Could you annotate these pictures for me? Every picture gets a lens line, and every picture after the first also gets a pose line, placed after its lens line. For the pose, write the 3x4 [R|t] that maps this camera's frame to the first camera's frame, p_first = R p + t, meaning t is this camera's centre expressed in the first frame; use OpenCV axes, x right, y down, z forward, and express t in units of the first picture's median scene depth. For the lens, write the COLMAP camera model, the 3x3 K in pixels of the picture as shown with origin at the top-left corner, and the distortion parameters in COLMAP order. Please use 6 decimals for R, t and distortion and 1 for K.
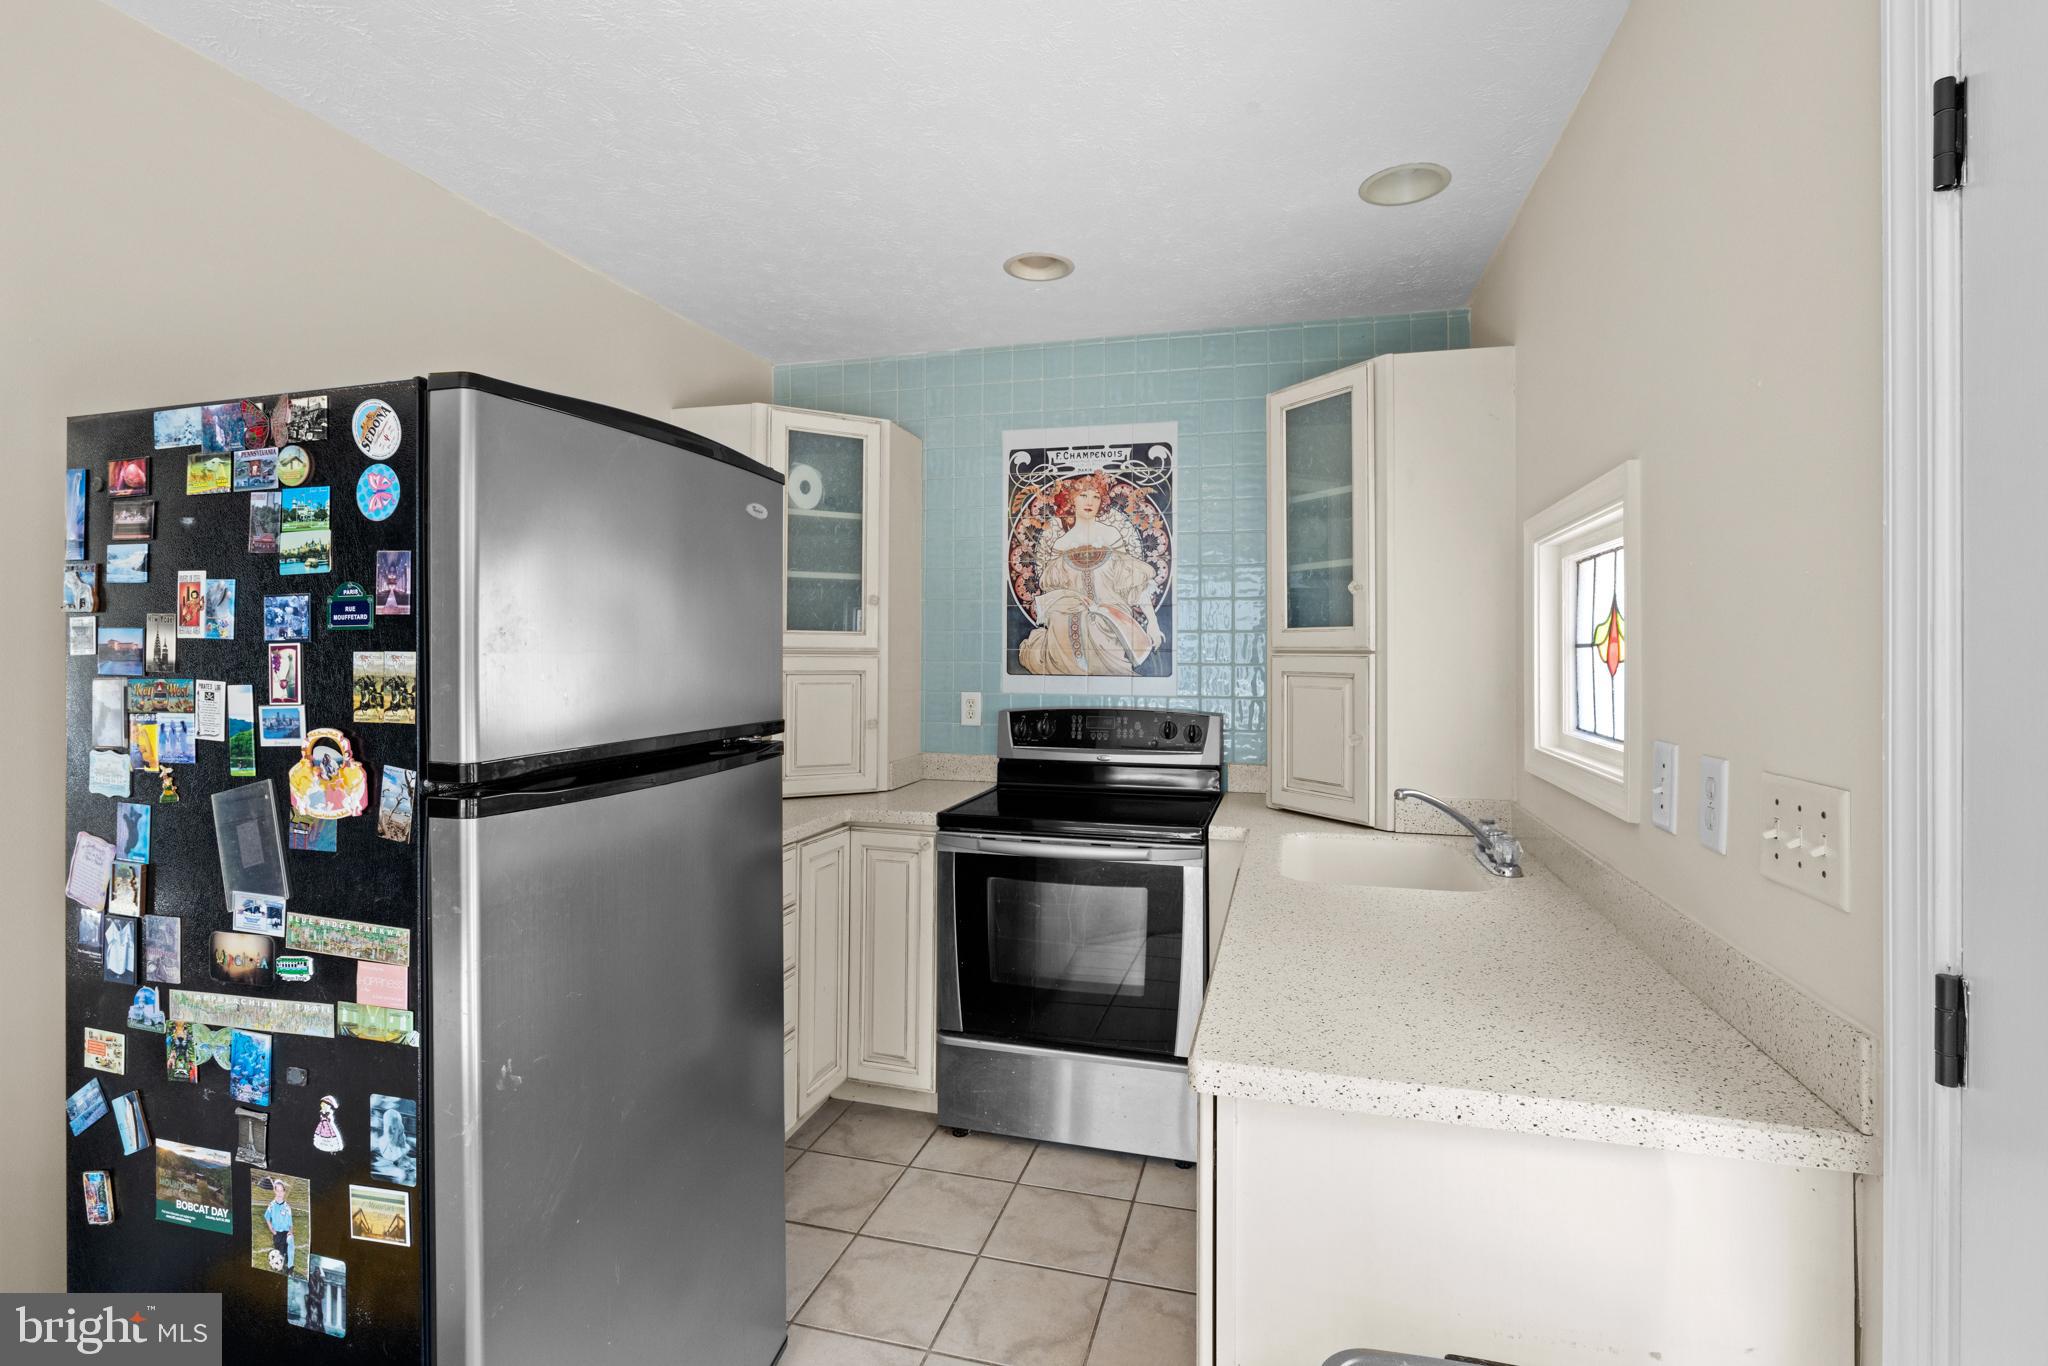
lens RADIAL K [[951.2, 0, 1017.8], [0, 951.2, 669.5], [0, 0, 1]] dist [-0.004675, 0.002519]
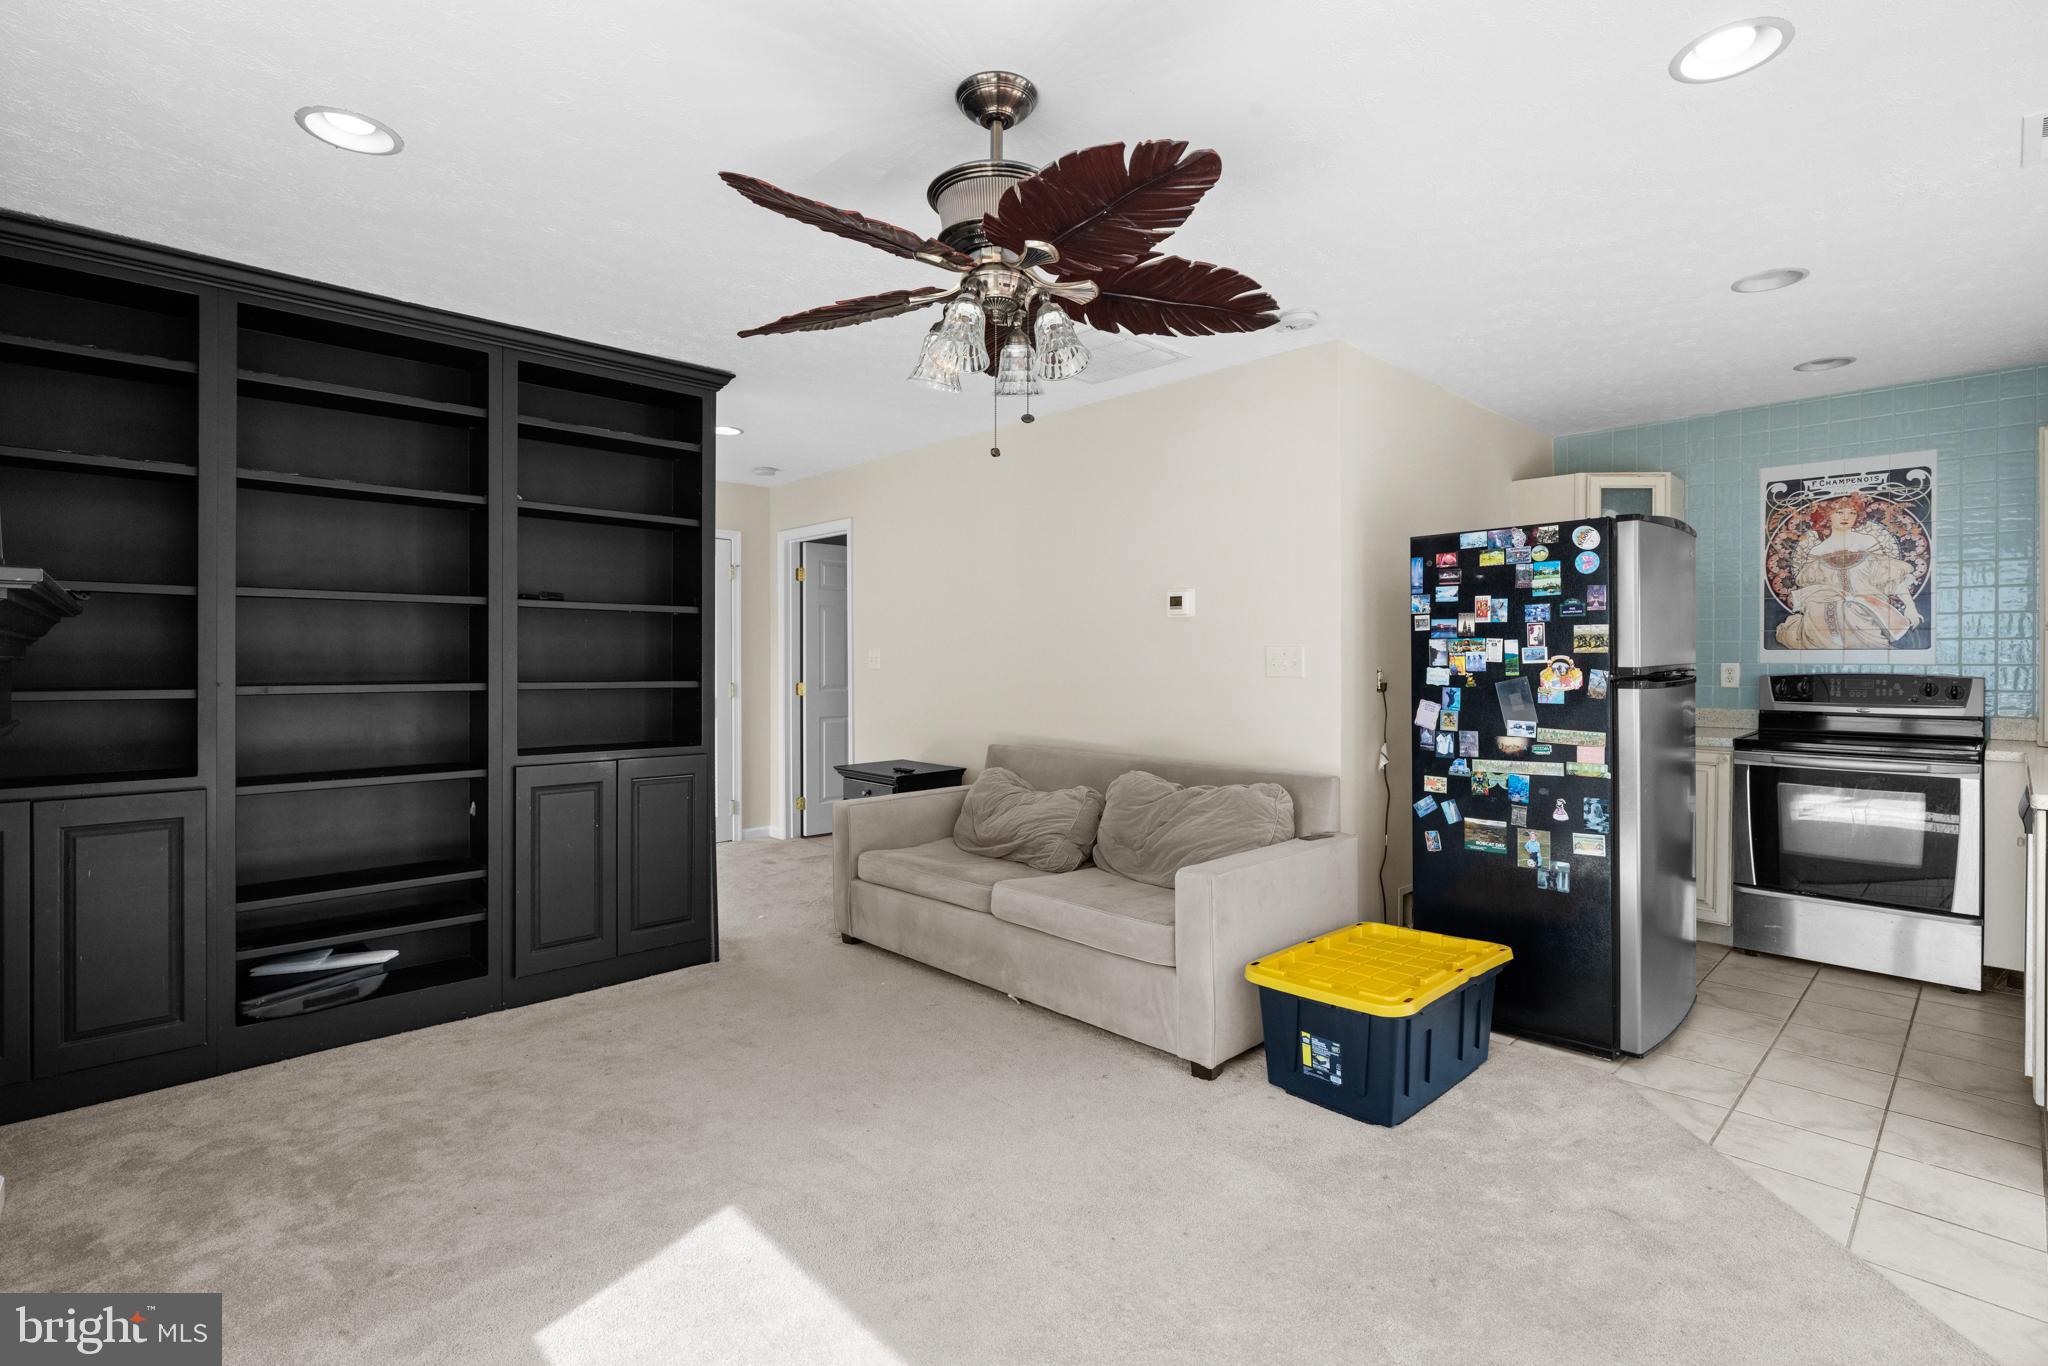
lens RADIAL K [[951.2, 0, 1032.5], [0, 951.2, 676.0], [0, 0, 1]] dist [-0.004675, 0.002519]
pose [[0.868871, 0.003927, -0.495023, -0.418676], [-0.001653, 0.999986, 0.005030, 0.064238], [0.495036, -0.003552, 0.868865, -1.163023]]
